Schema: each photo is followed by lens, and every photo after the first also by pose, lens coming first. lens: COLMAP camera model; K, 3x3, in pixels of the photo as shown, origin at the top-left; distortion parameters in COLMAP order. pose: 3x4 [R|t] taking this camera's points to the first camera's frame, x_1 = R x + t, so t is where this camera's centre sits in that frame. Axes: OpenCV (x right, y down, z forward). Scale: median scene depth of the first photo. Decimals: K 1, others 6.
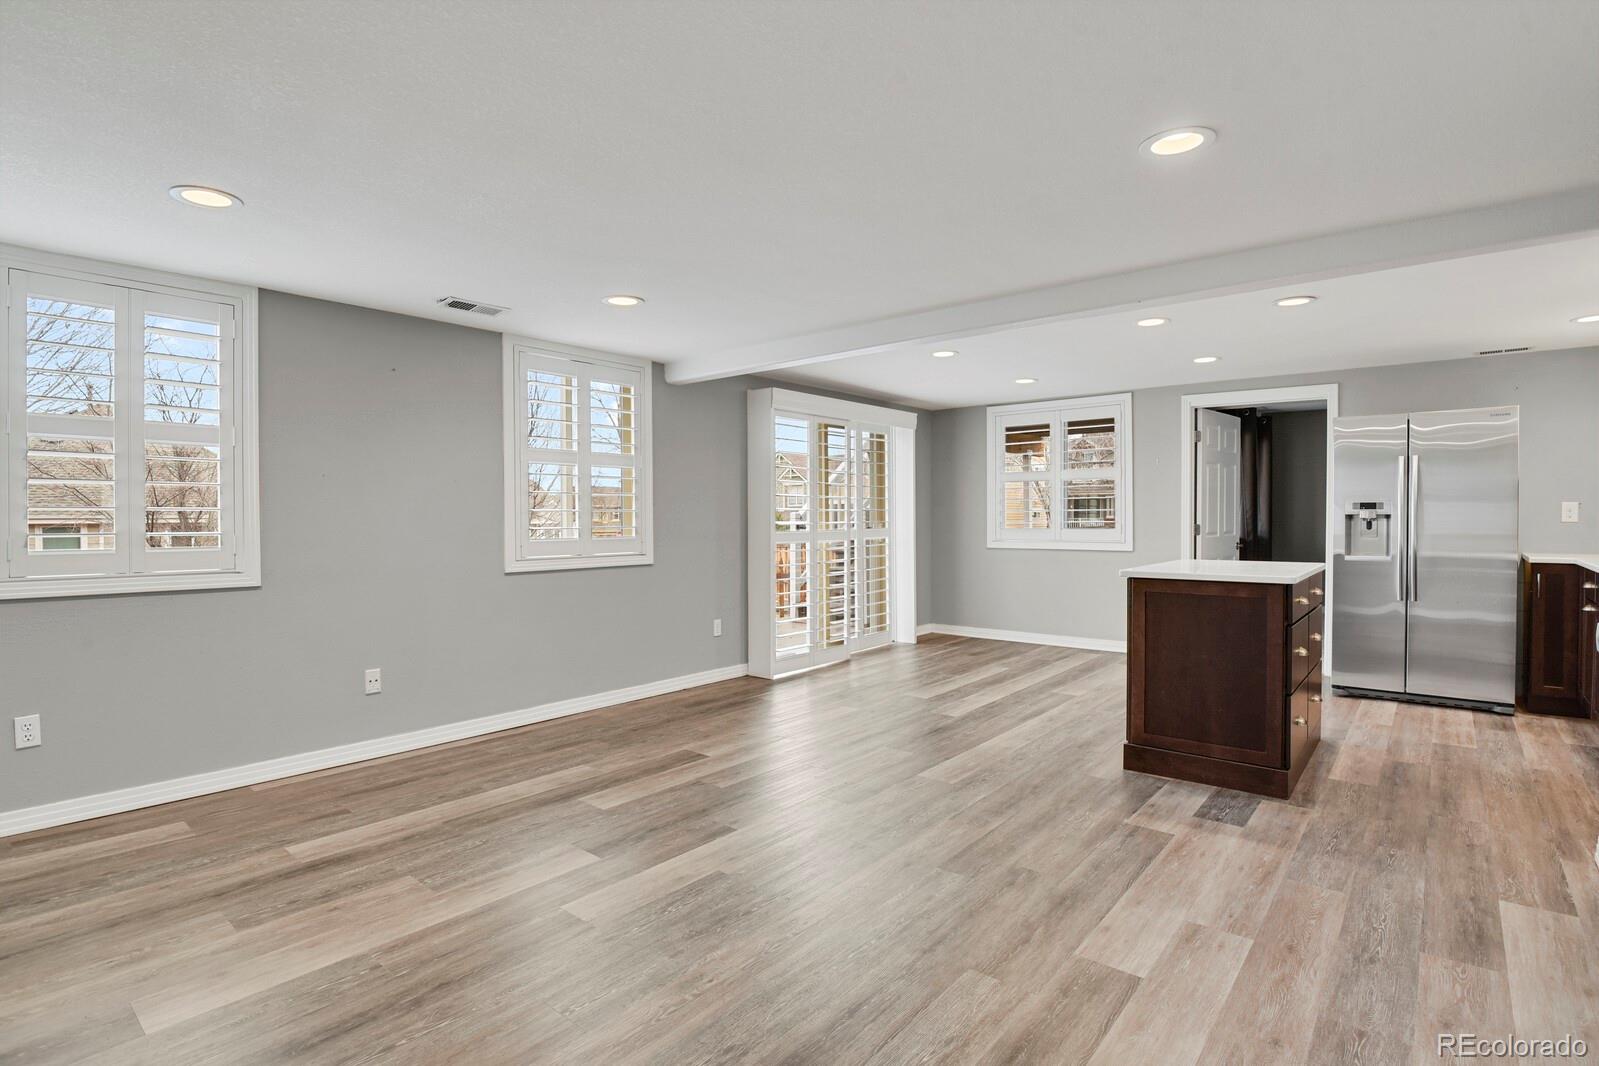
lens RADIAL K [[781.7, 0, 808.4], [0, 781.7, 529.3], [0, 0, 1]] dist [-0.025415, -0.001375]
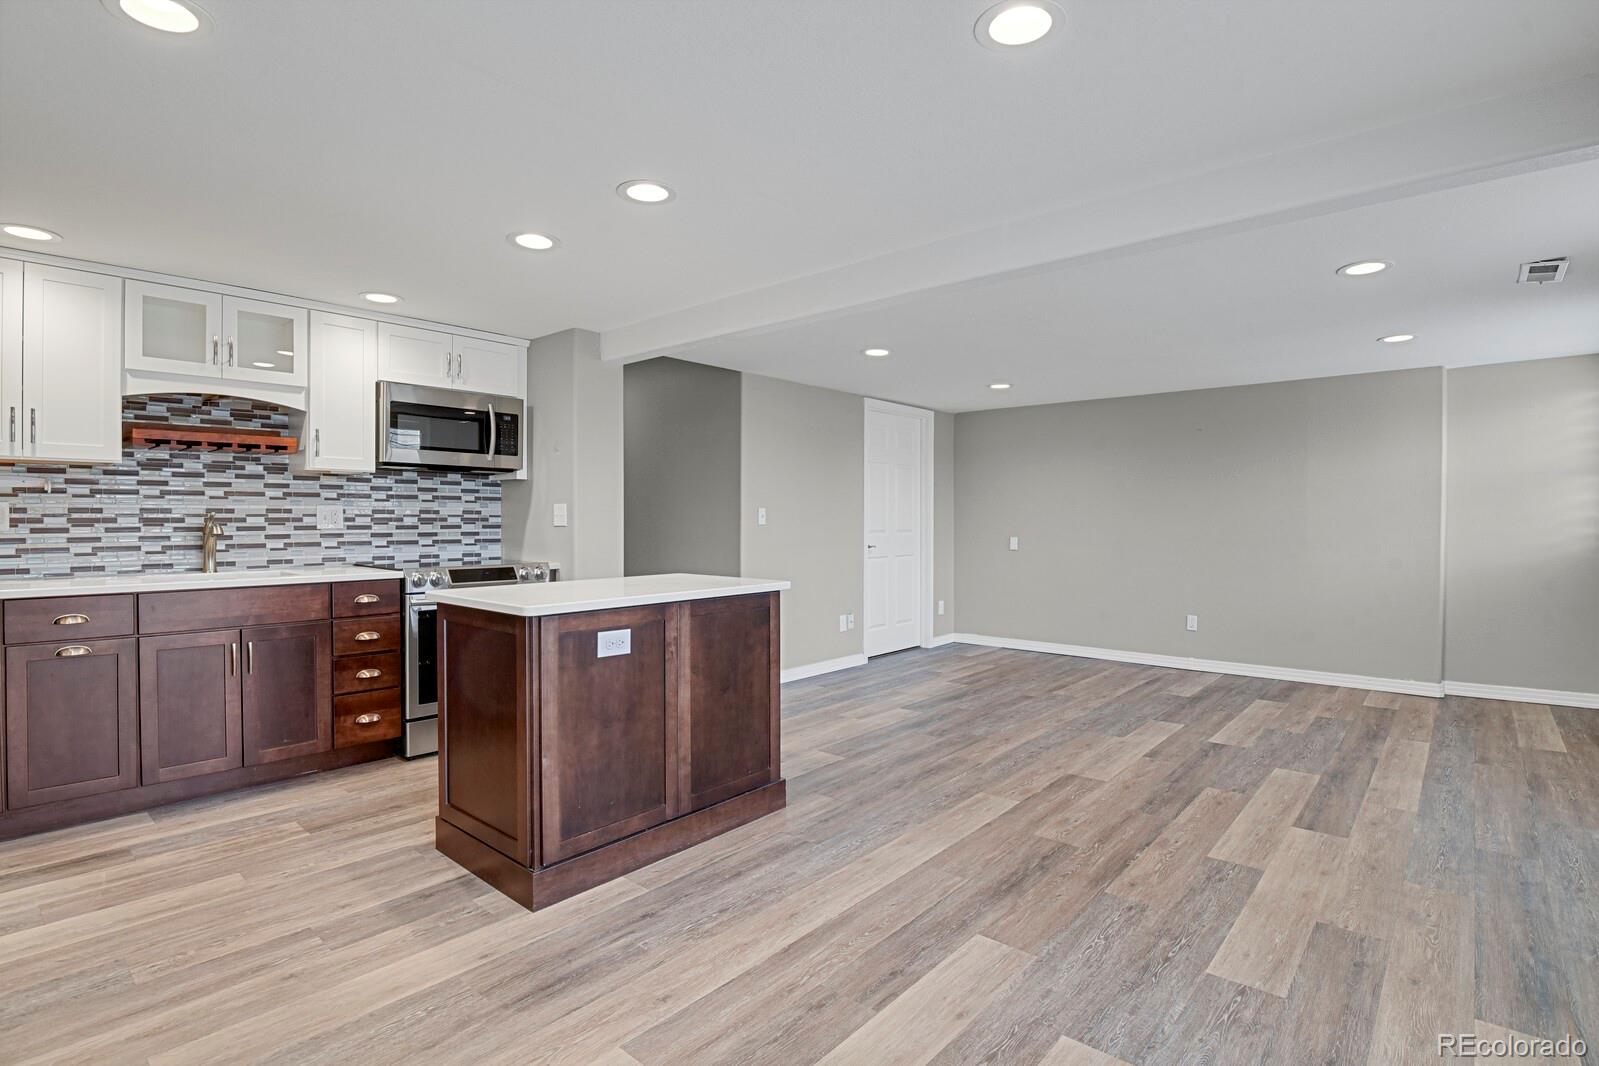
lens RADIAL K [[781.7, 0, 808.4], [0, 781.7, 529.3], [0, 0, 1]] dist [-0.025415, -0.001375]
pose [[-0.999761, 0.003328, 0.021616, 0.455422], [0.003977, 0.999542, 0.030013, -0.041444], [-0.021506, 0.030092, -0.999316, 2.369523]]
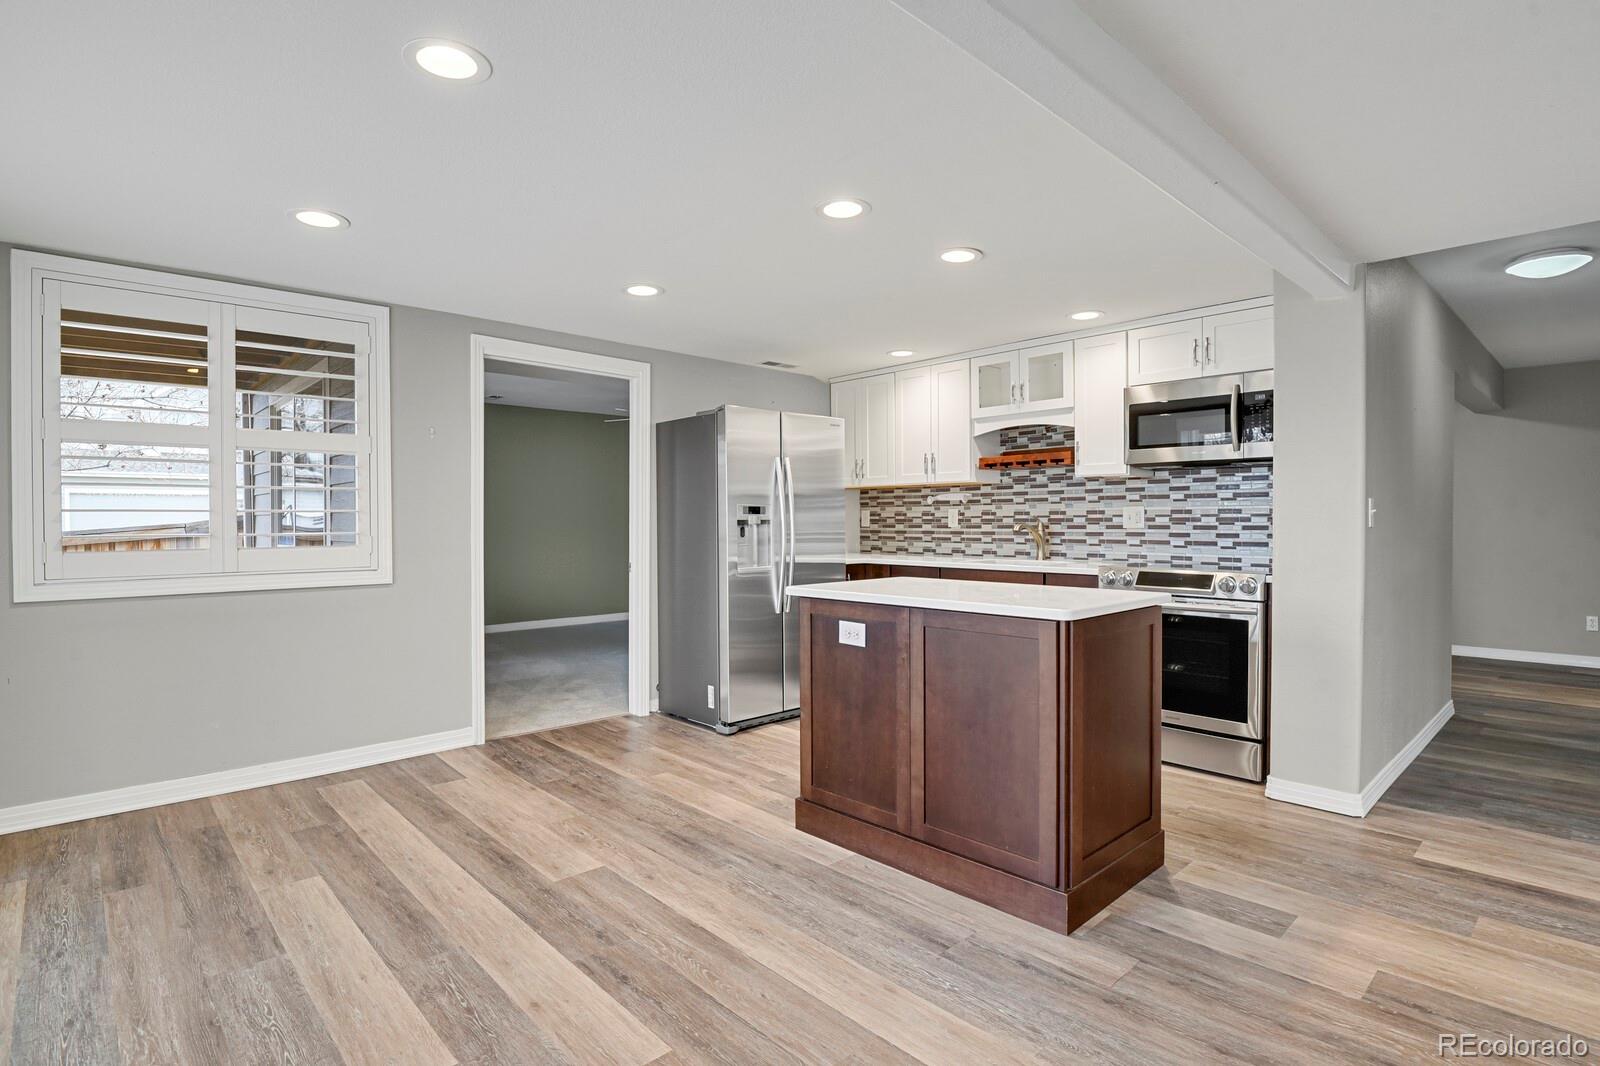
lens RADIAL K [[794.1, 0, 808.9], [0, 794.1, 529.6], [0, 0, 1]] dist [-0.017953, -0.006138]
pose [[0.117527, -0.008437, 0.993034, -0.289126], [0.018800, 0.999804, 0.006269, -0.022112], [-0.992892, 0.017932, 0.117663, 1.419613]]
